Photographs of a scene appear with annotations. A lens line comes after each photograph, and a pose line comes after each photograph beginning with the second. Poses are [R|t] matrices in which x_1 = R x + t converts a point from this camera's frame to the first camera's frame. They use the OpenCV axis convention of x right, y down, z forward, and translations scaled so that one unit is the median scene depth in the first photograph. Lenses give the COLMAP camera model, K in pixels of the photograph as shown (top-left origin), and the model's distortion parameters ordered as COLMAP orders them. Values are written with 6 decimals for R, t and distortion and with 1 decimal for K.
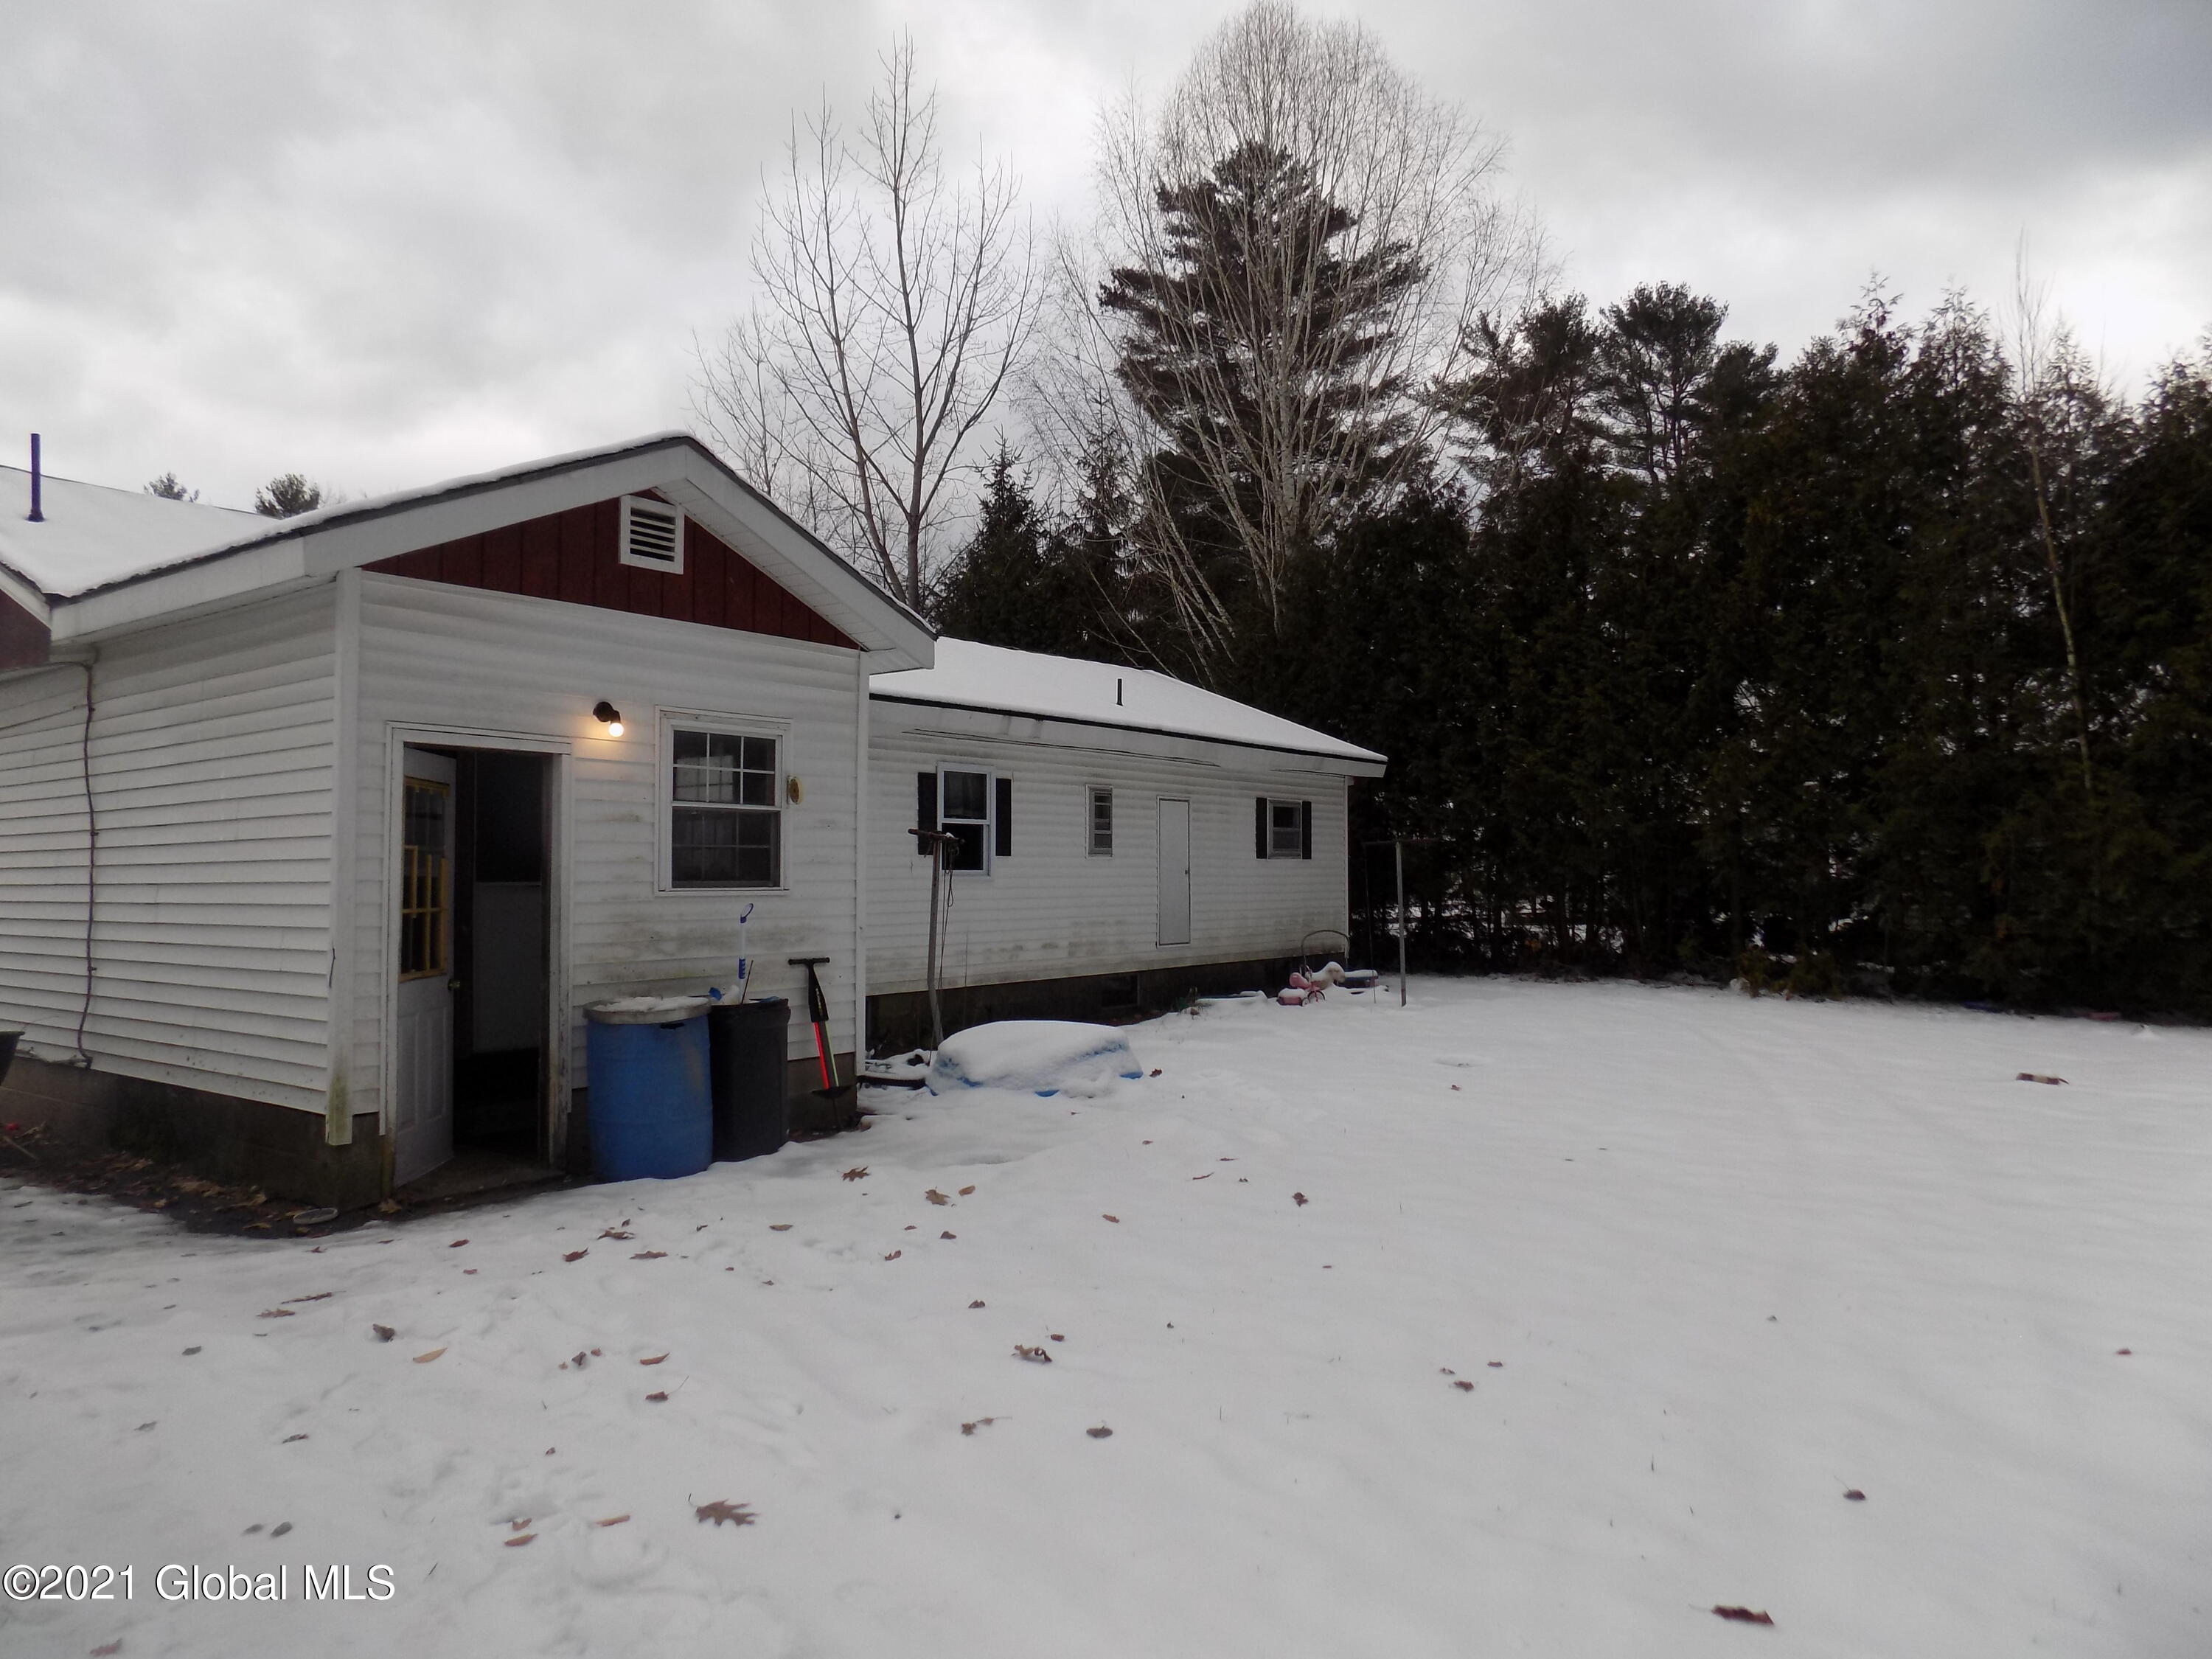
lens RADIAL K [[1509.0, 0, 1108.8], [0, 1509.0, 831.3], [0, 0, 1]] dist [-0.066721, 0.074118]
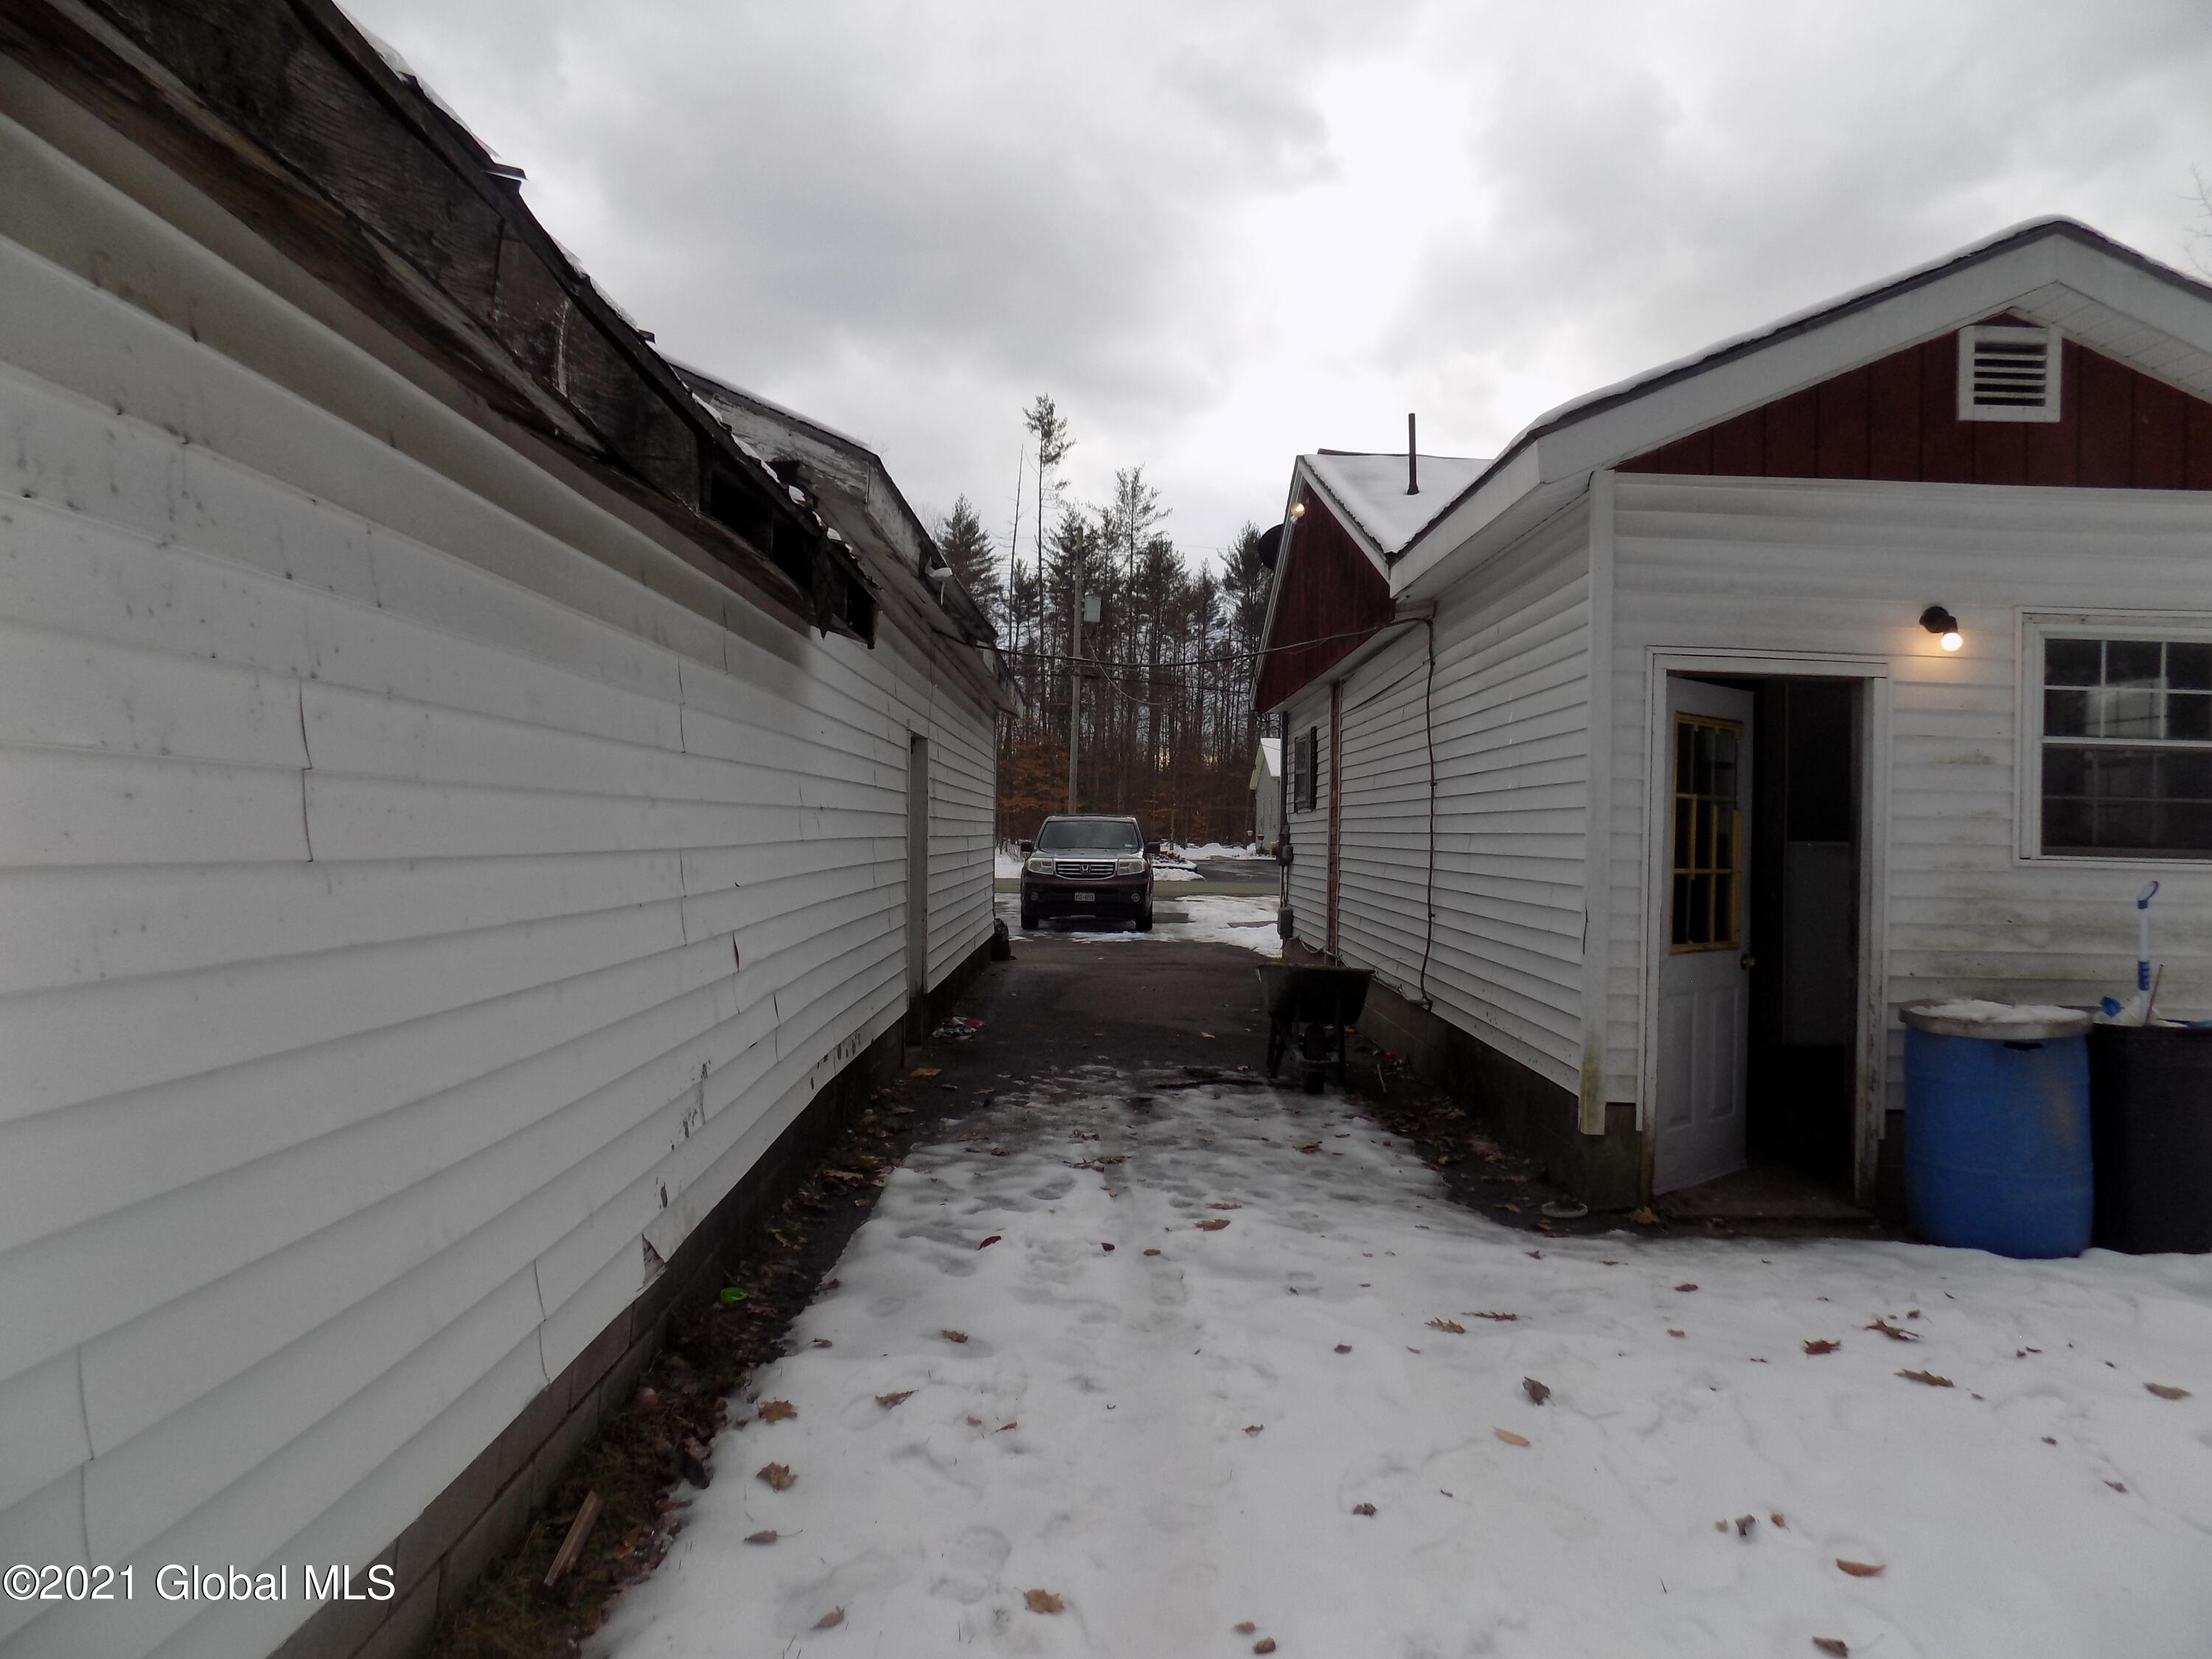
lens RADIAL K [[1509.0, 0, 1114.7], [0, 1509.0, 804.3], [0, 0, 1]] dist [-0.066721, 0.074118]
pose [[0.612494, 0.008689, -0.790427, 0.004898], [-0.003961, 0.999961, 0.007923, 0.009545], [0.790465, -0.001721, 0.612504, 0.214775]]
